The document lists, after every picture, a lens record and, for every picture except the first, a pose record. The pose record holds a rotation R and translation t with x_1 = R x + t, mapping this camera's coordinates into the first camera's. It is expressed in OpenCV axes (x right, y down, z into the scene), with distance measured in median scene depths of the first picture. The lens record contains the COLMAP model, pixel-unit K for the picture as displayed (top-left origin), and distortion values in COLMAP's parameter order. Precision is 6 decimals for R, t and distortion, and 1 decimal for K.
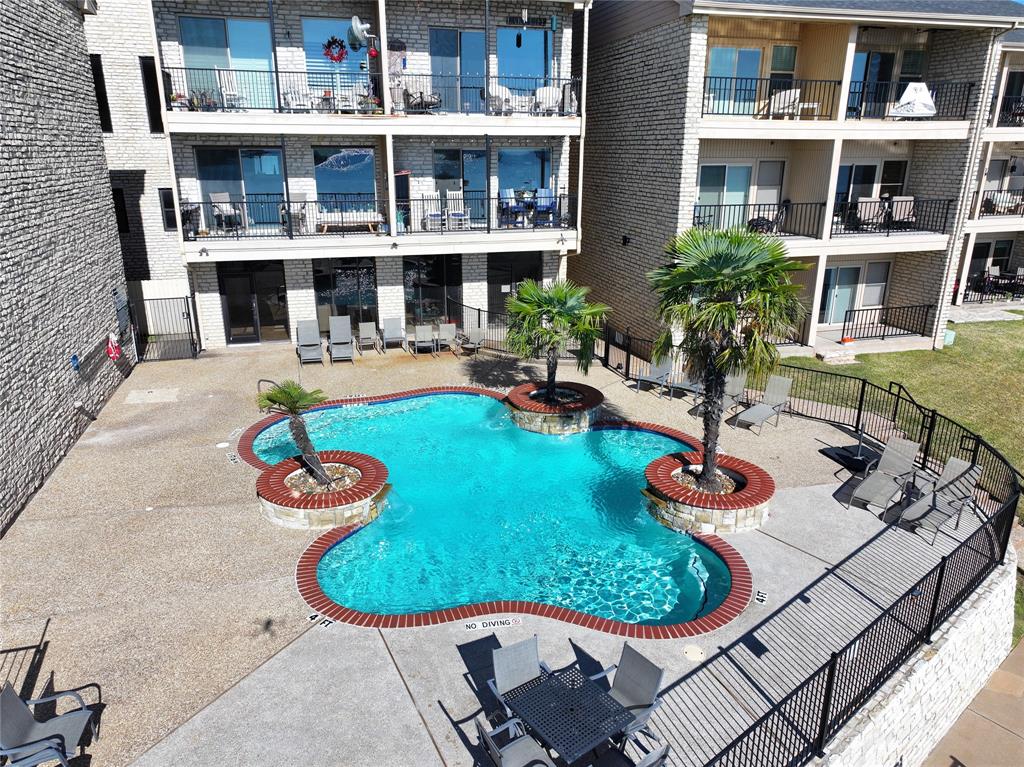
lens RADIAL K [[719.8, 0, 512.0], [0, 719.8, 383.5], [0, 0, 1]] dist [0.021523, 0.000113]
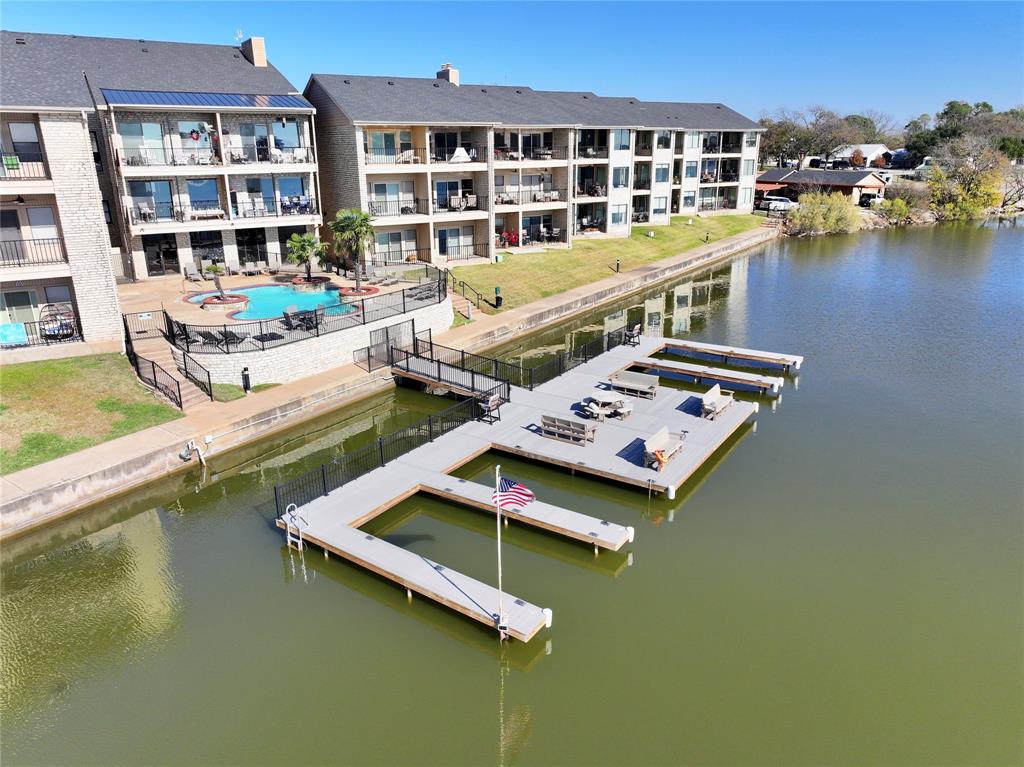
lens RADIAL K [[721.5, 0, 512.0], [0, 721.5, 383.5], [0, 0, 1]] dist [0.001517, 0.000902]
pose [[0.962950, -0.092751, 0.253229, 0.050548], [0.090780, 0.995680, 0.019483, 0.305221], [-0.253942, 0.004227, 0.967210, -1.254077]]
